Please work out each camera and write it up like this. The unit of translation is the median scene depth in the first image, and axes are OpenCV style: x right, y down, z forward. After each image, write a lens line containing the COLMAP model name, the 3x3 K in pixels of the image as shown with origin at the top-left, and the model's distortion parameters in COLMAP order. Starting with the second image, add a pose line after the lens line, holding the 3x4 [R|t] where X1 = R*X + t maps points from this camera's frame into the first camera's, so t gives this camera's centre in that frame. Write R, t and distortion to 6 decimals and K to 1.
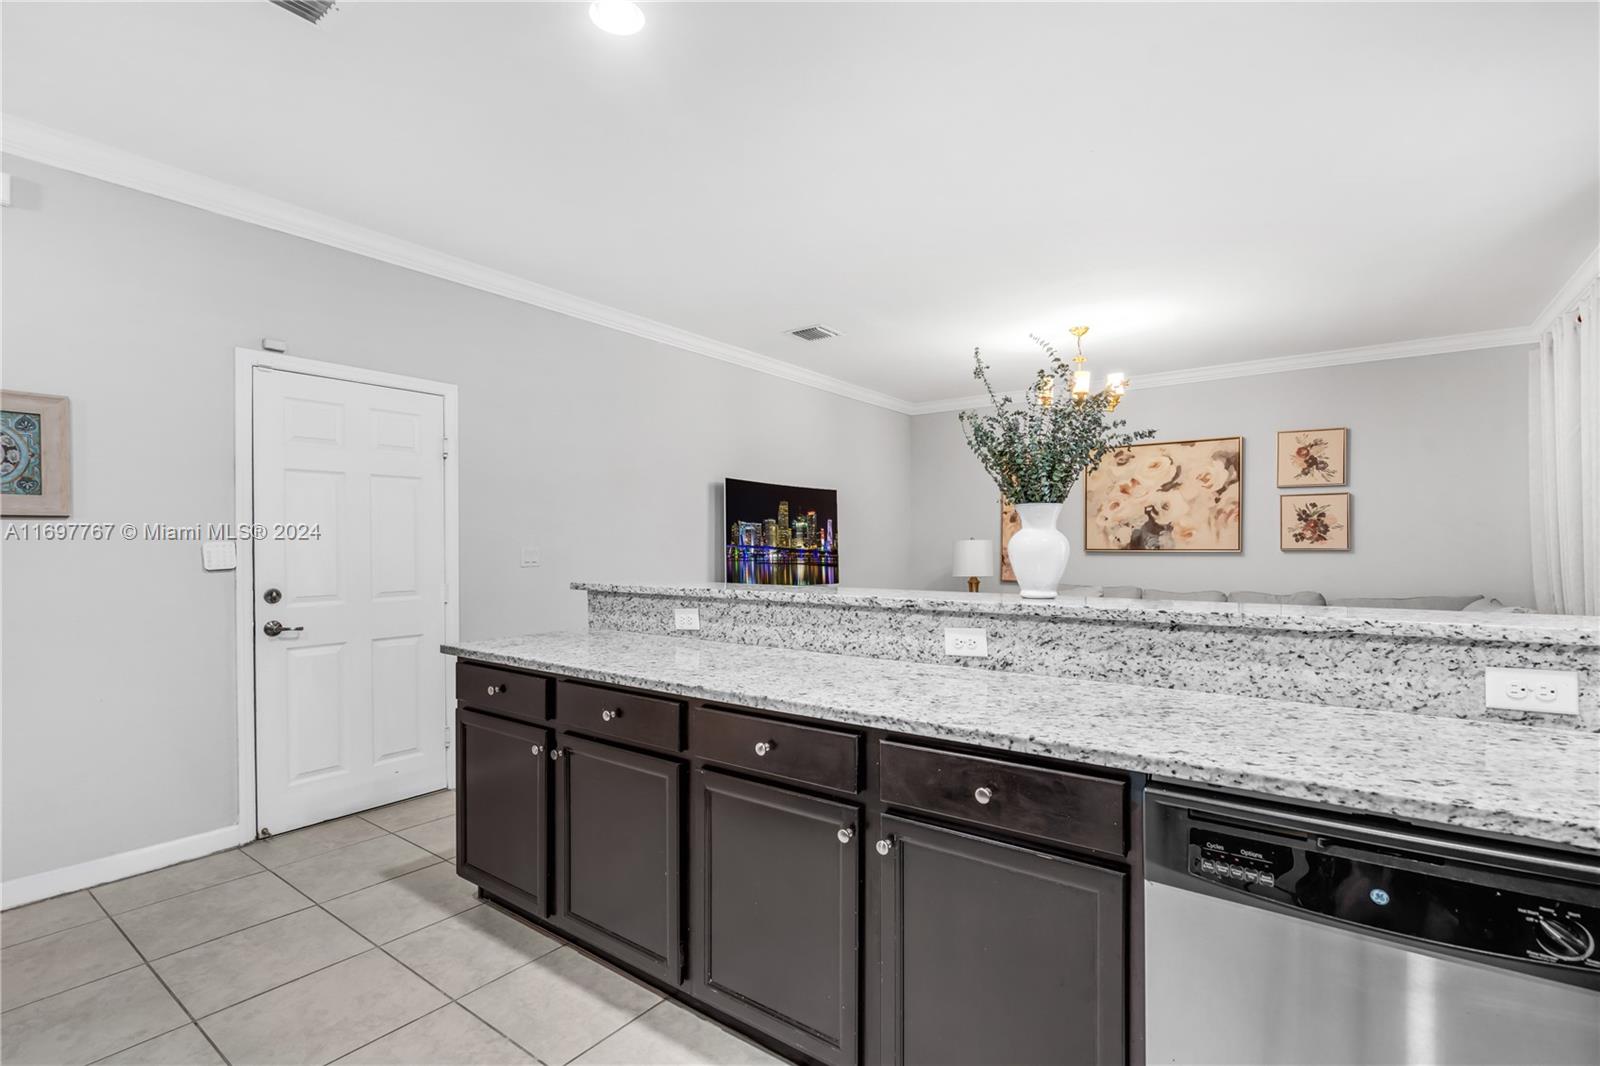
lens RADIAL K [[734.0, 0, 809.1], [0, 734.0, 548.5], [0, 0, 1]] dist [-0.001845, 0.001214]
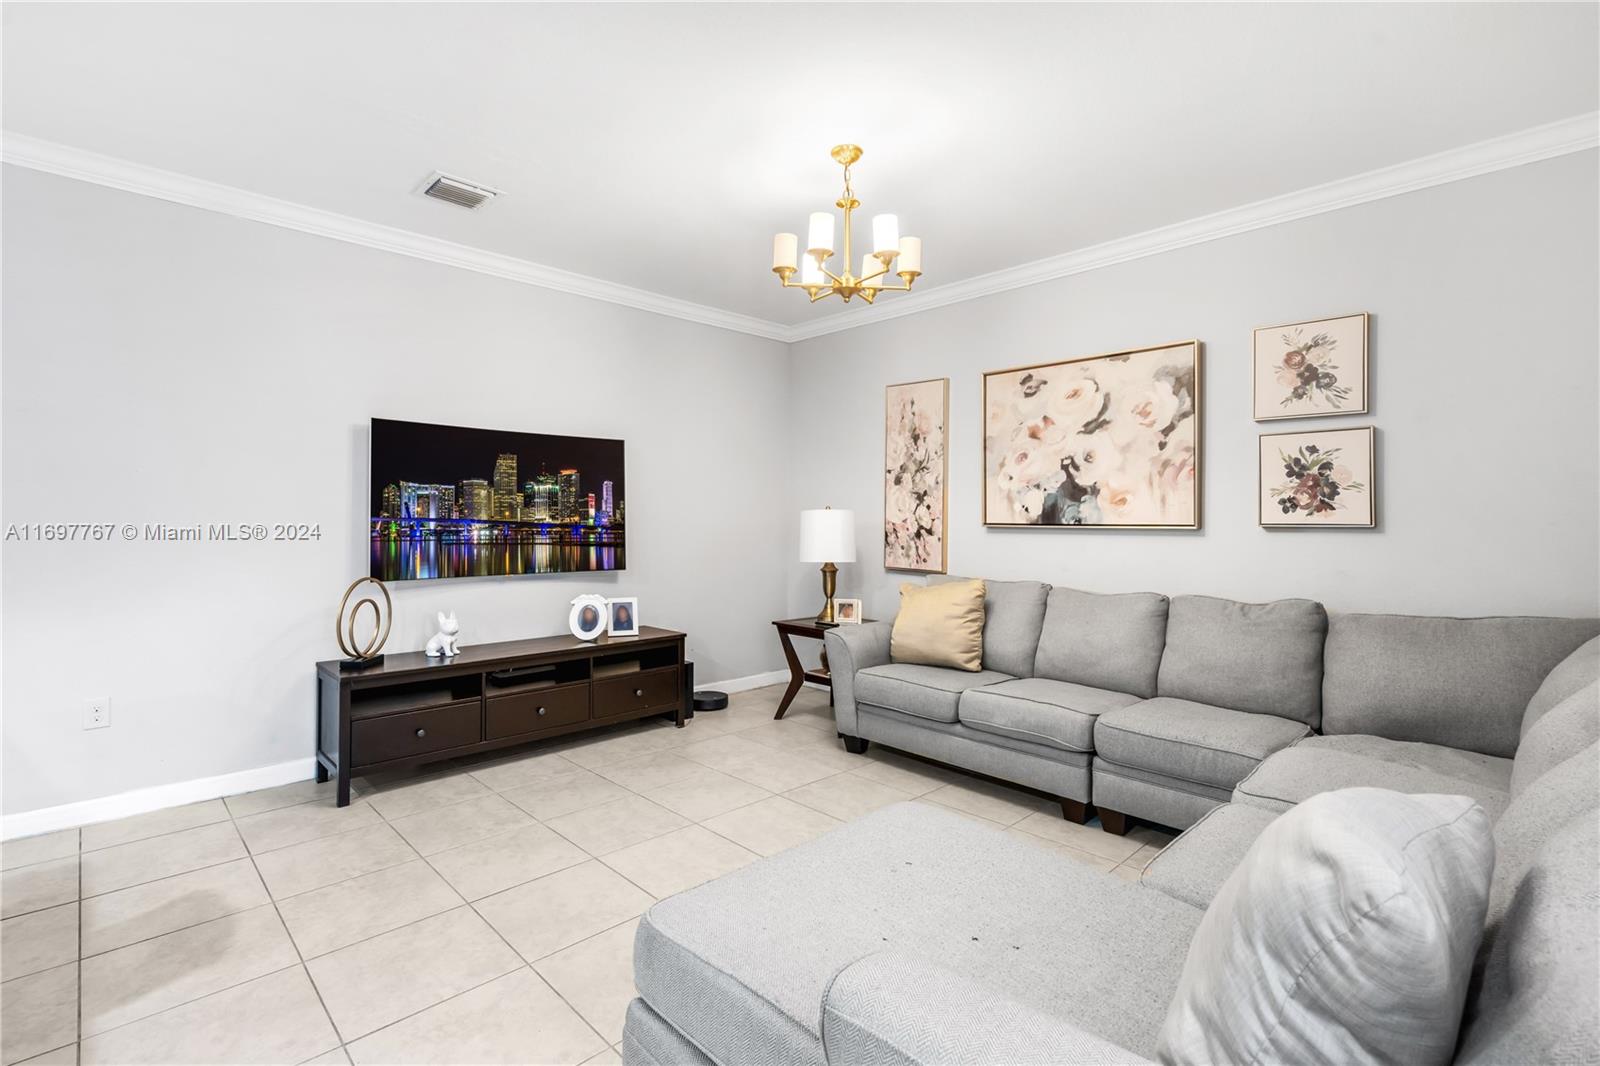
lens RADIAL K [[734.0, 0, 836.9], [0, 734.0, 517.6], [0, 0, 1]] dist [-0.001845, 0.001214]
pose [[0.989670, 0.001003, -0.143358, 0.389120], [-0.001206, 0.999998, -0.001330, -0.003838], [0.143356, 0.001489, 0.989670, 0.361280]]
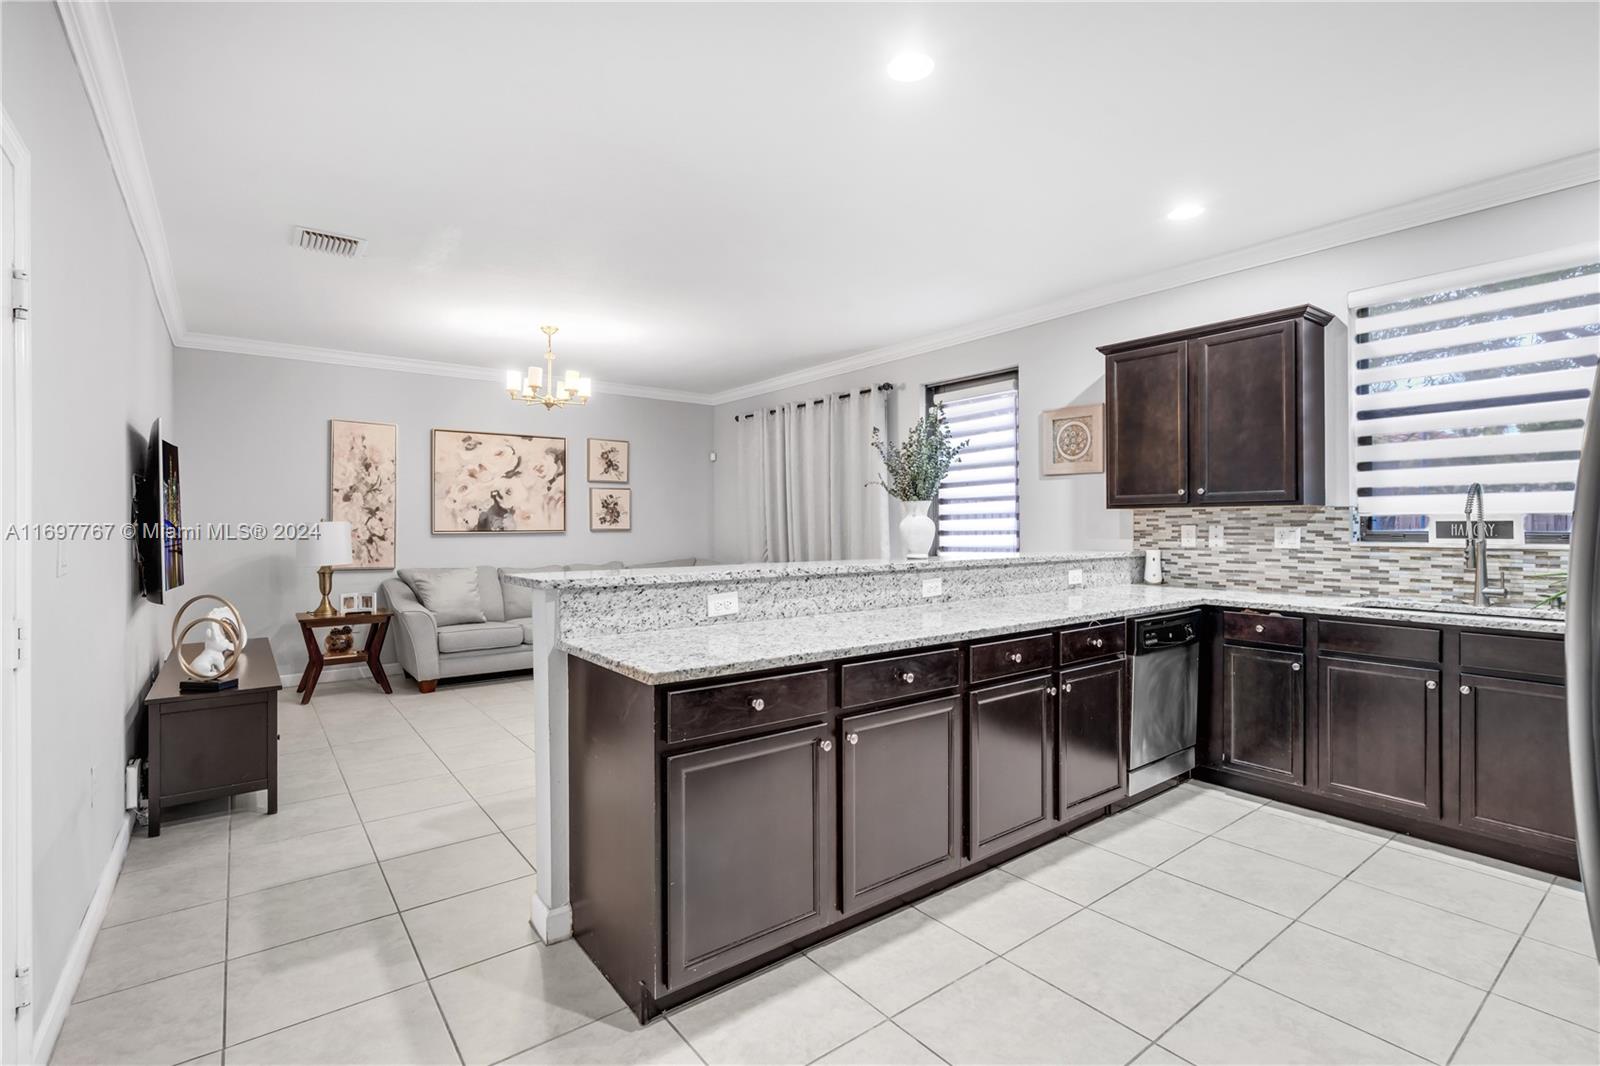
lens RADIAL K [[734.0, 0, 787.8], [0, 734.0, 528.7], [0, 0, 1]] dist [-0.001845, 0.001214]
pose [[0.288428, -0.004993, 0.957489, -0.492690], [0.007168, 0.999970, 0.003056, -0.002239], [-0.957475, 0.005982, 0.288455, 0.298835]]
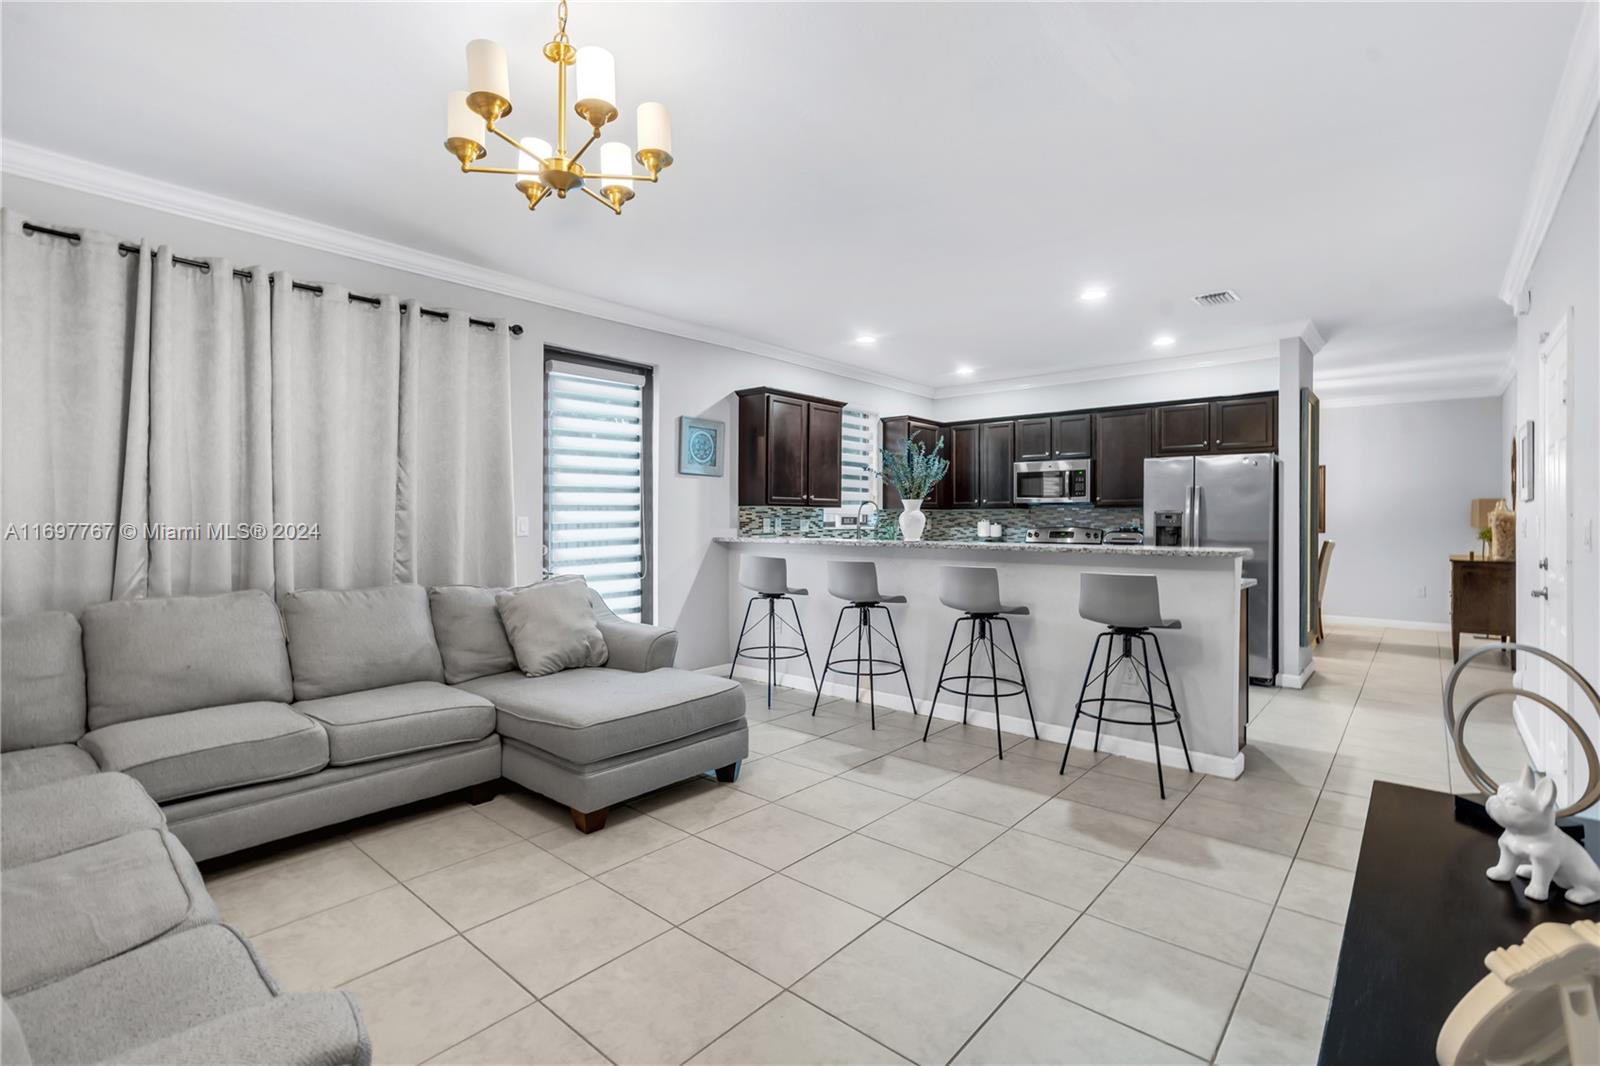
lens RADIAL K [[734.0, 0, 803.9], [0, 734.0, 519.1], [0, 0, 1]] dist [-0.001845, 0.001214]
pose [[-0.996768, -0.002422, 0.080292, 0.177375], [-0.002183, 0.999993, 0.003063, -0.002642], [-0.080299, 0.002878, -0.996767, 1.214735]]
